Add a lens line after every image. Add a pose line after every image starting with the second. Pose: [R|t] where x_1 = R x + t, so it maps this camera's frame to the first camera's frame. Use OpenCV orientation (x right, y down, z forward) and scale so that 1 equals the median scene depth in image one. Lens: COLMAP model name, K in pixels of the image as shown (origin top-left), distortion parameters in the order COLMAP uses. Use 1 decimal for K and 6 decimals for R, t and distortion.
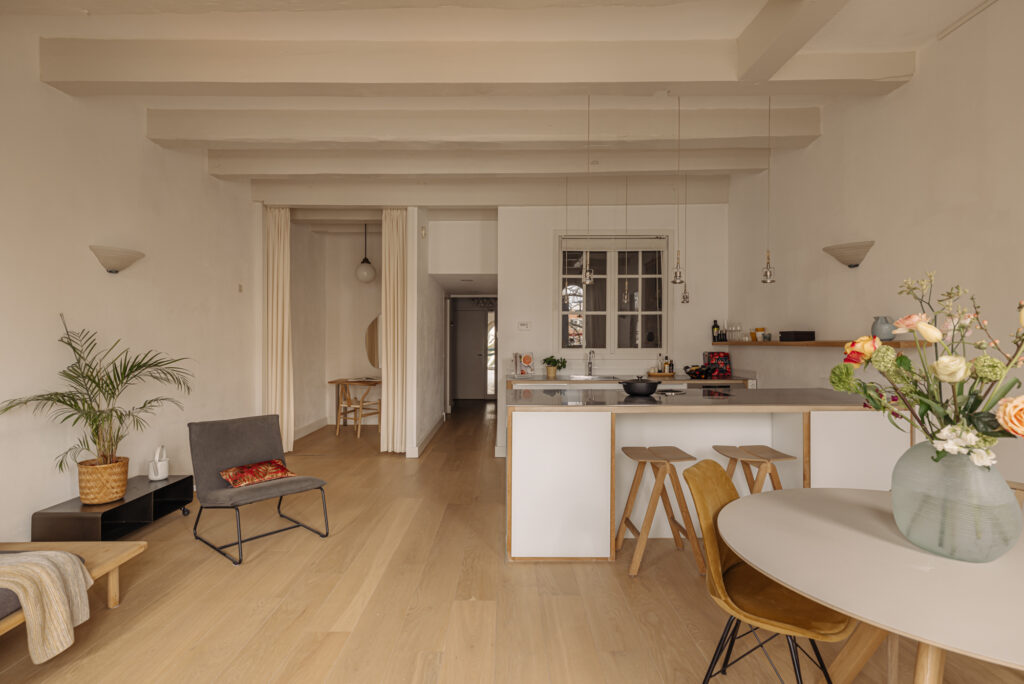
lens RADIAL K [[500.1, 0, 505.5], [0, 500.1, 343.4], [0, 0, 1]] dist [-0.001094, 0.000966]
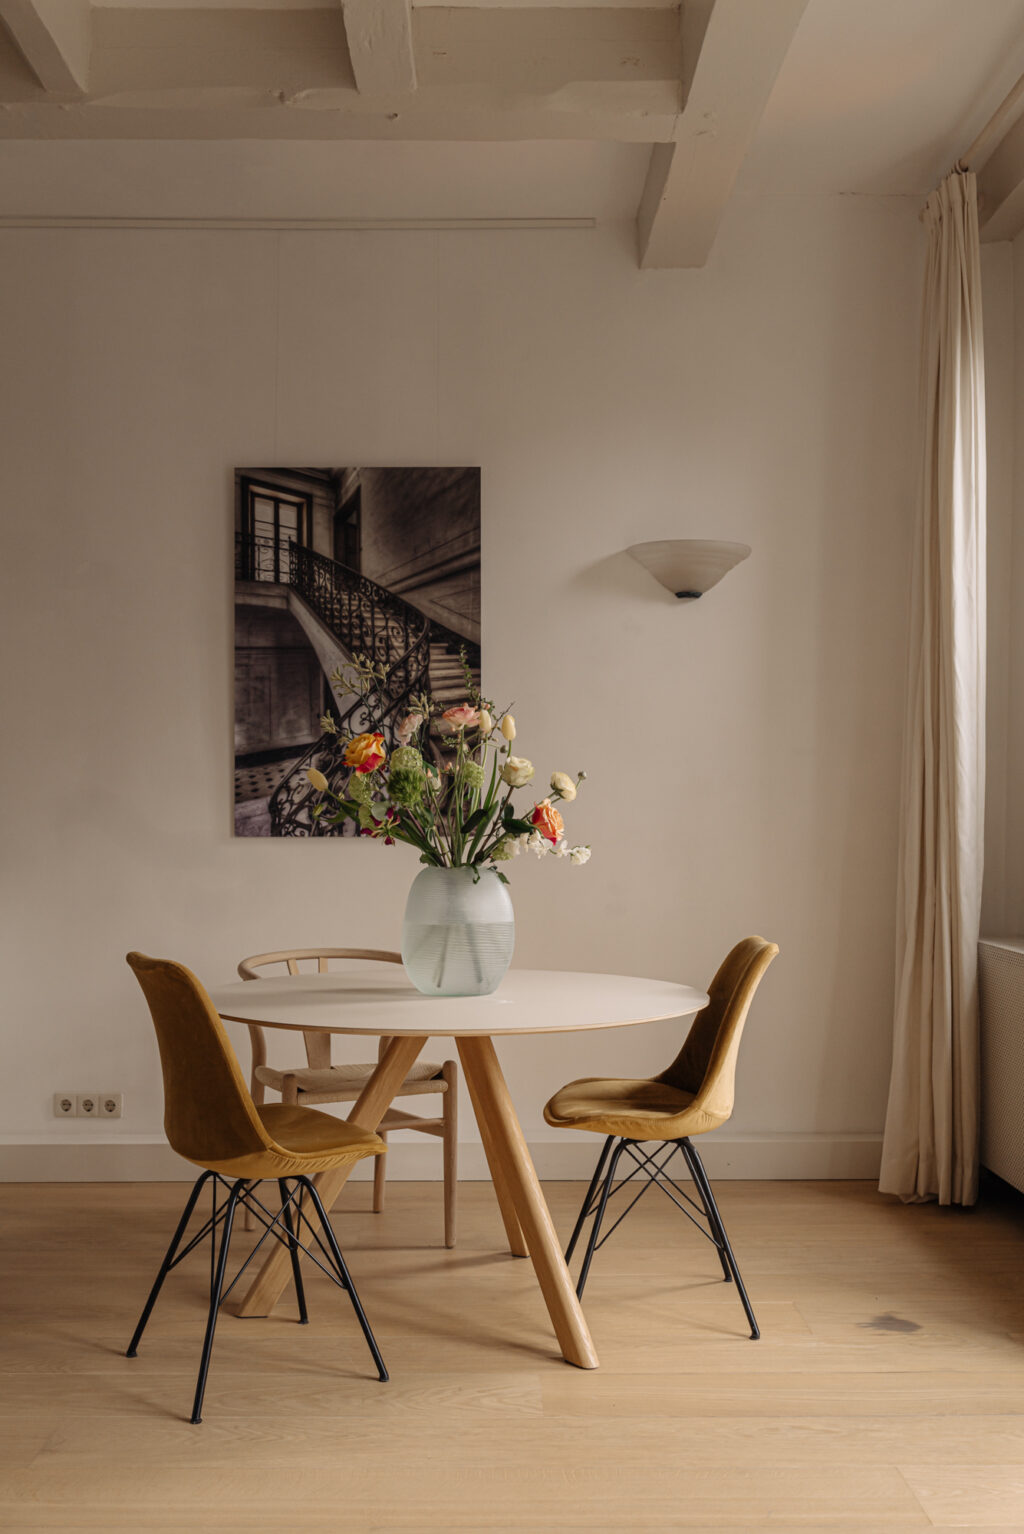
lens RADIAL K [[1470.6, 0, 486.7], [0, 1470.6, 792.0], [0, 0, 1]] dist [0.003032, 0.000000]
pose [[-0.002216, 0.029603, 0.999559, -0.398743], [0.002283, 0.999559, -0.029598, 0.037285], [-0.999995, 0.002216, -0.002282, 0.237640]]
